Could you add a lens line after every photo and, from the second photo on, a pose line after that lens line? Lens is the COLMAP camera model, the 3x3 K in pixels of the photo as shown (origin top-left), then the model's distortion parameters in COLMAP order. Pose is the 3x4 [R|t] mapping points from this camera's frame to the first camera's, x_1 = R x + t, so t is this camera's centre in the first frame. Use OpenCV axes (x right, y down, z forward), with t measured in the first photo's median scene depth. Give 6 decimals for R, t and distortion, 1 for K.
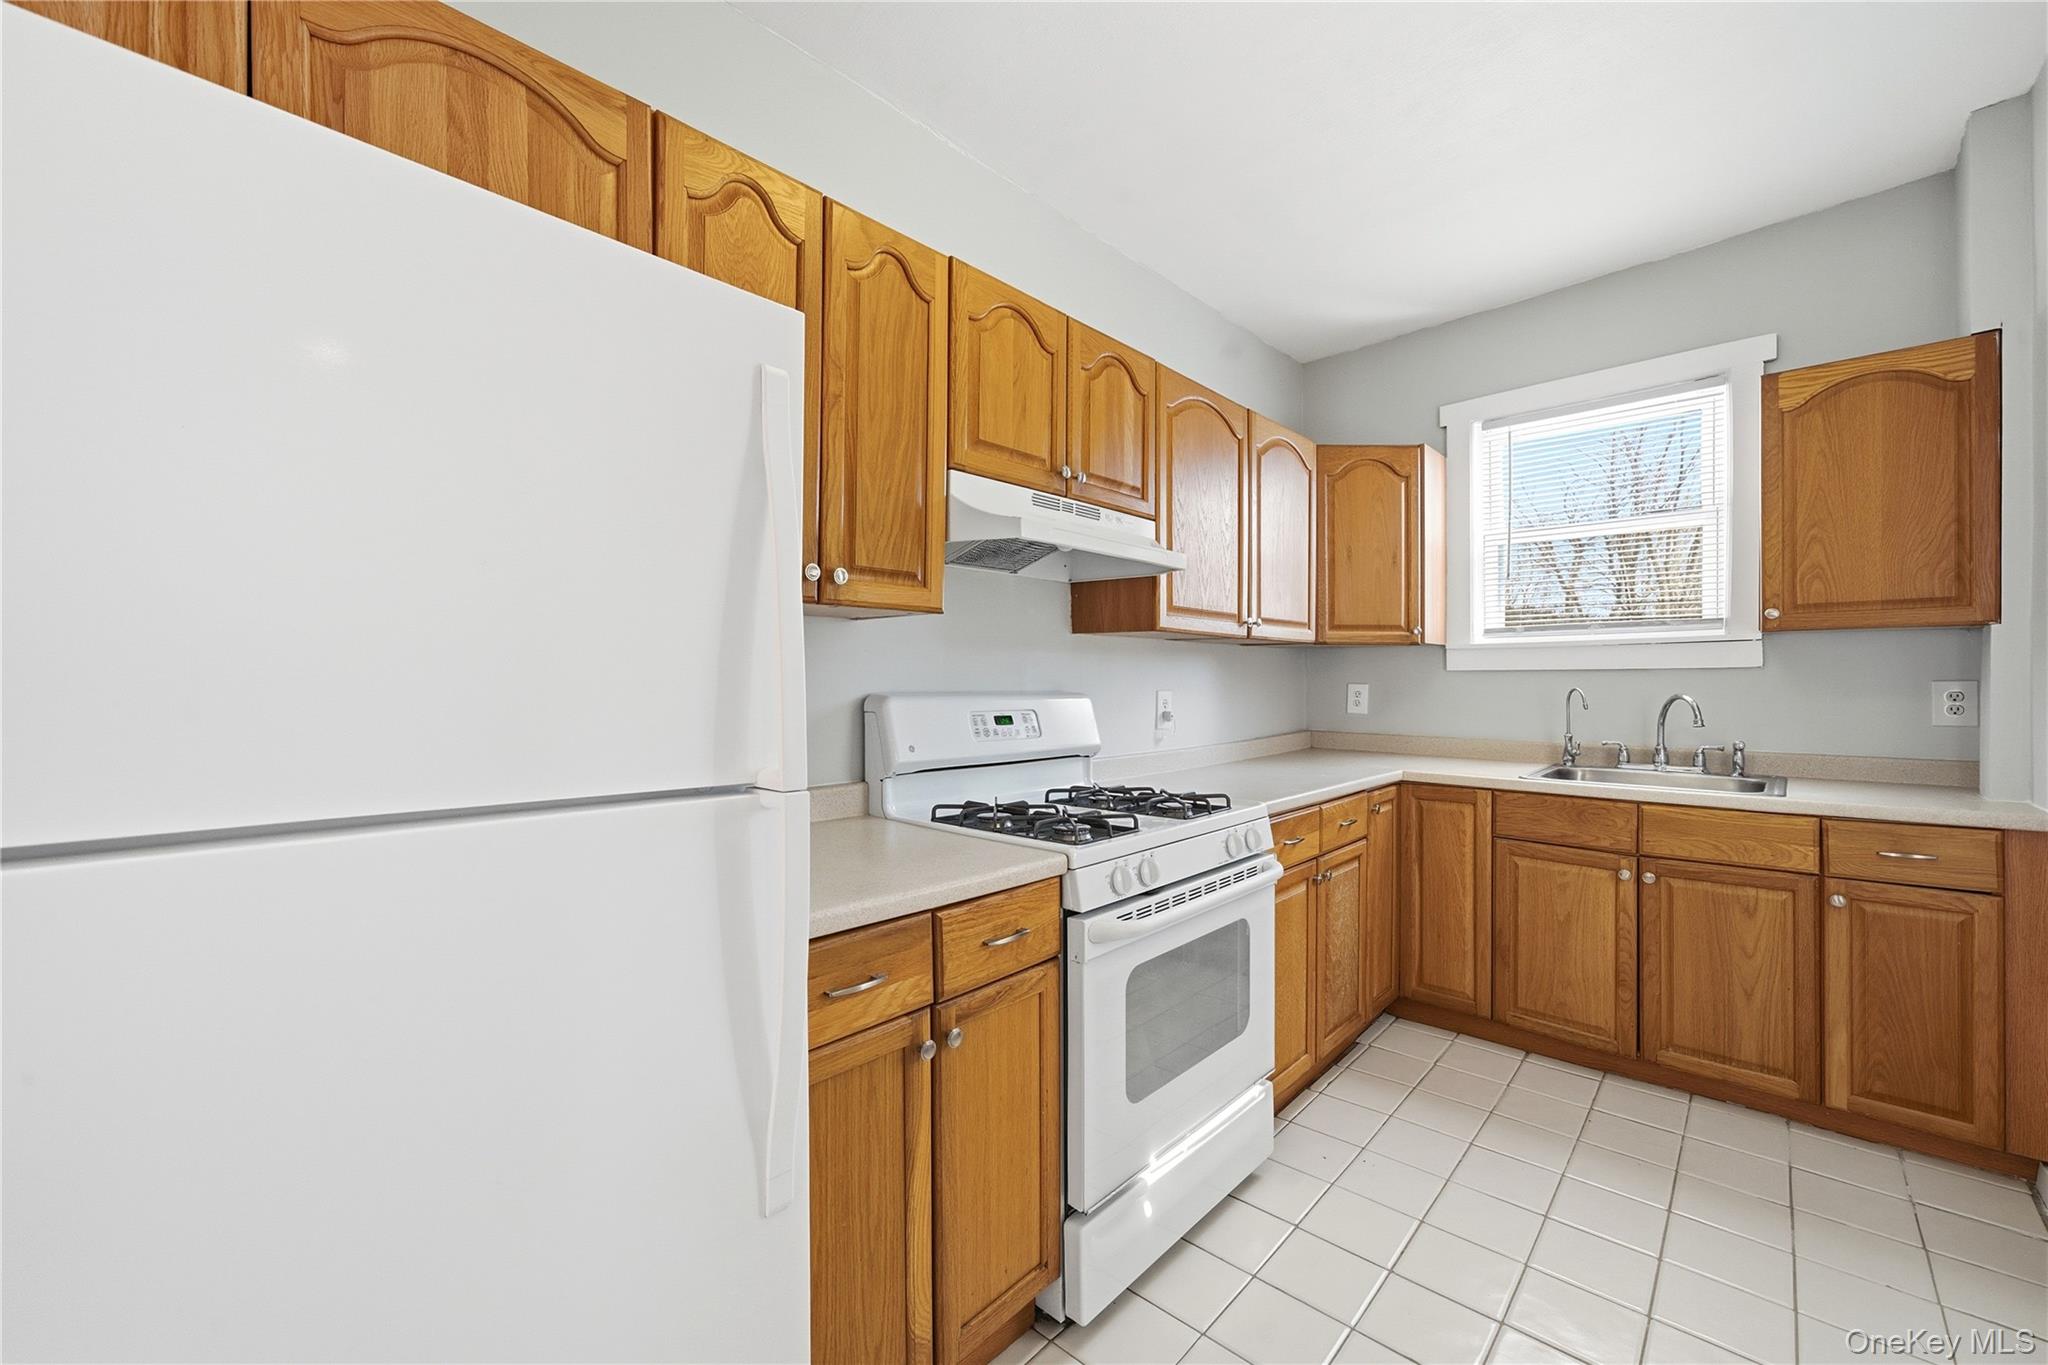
lens RADIAL K [[814.7, 0, 1038.7], [0, 814.7, 687.3], [0, 0, 1]] dist [-0.025669, 0.008769]
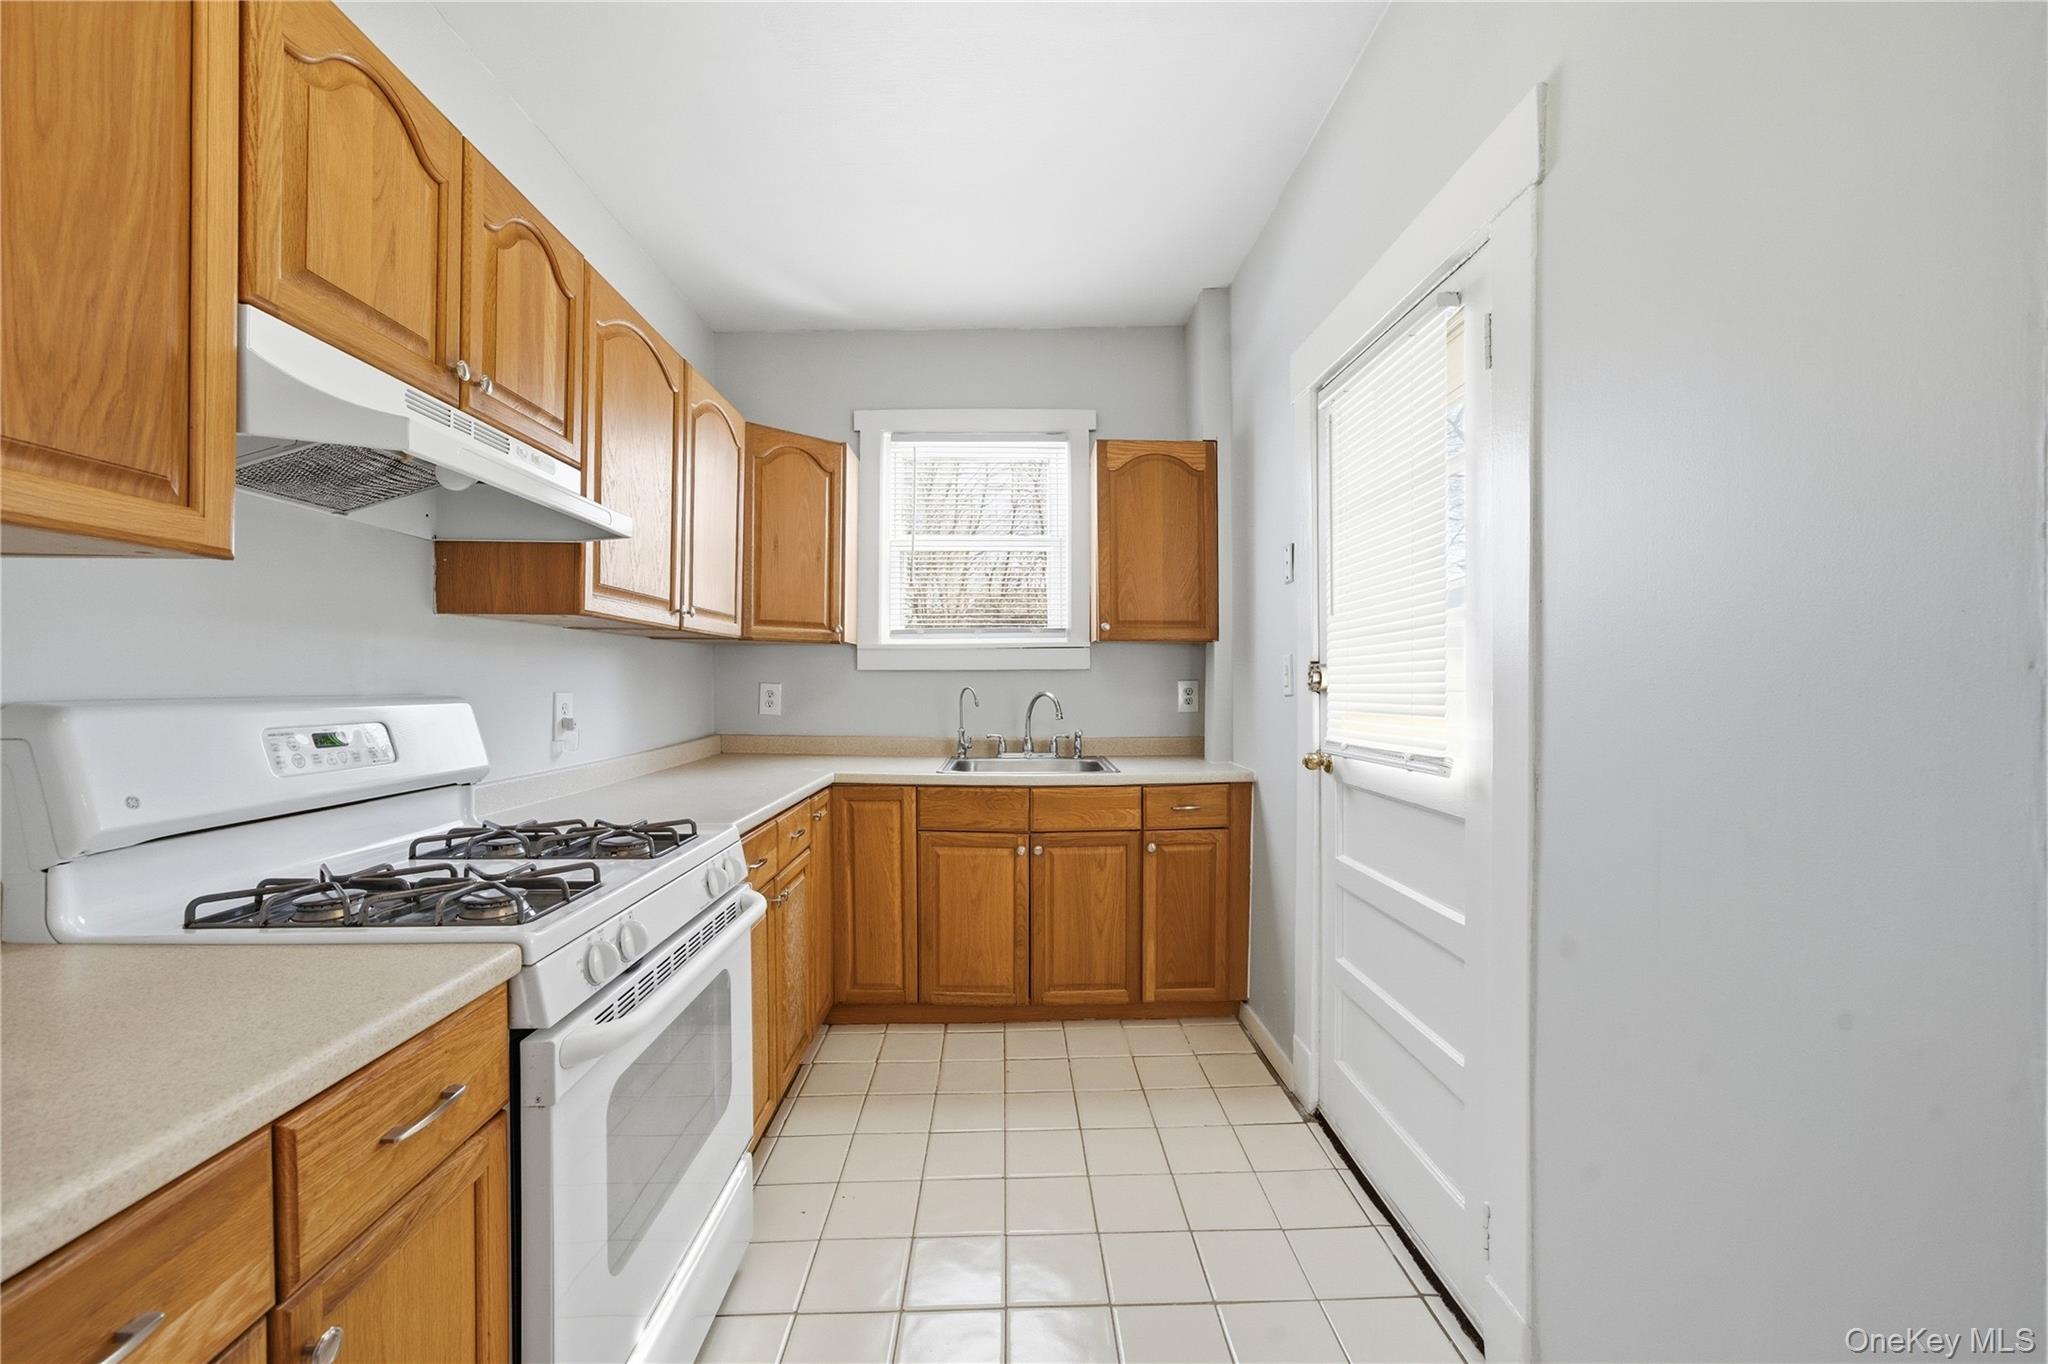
lens RADIAL K [[814.7, 0, 1030.4], [0, 814.7, 690.9], [0, 0, 1]] dist [-0.025669, 0.008769]
pose [[0.728996, -0.008110, 0.684470, -0.063904], [0.004799, 0.999966, 0.006738, -0.000704], [-0.684501, -0.001627, 0.729010, 0.152404]]
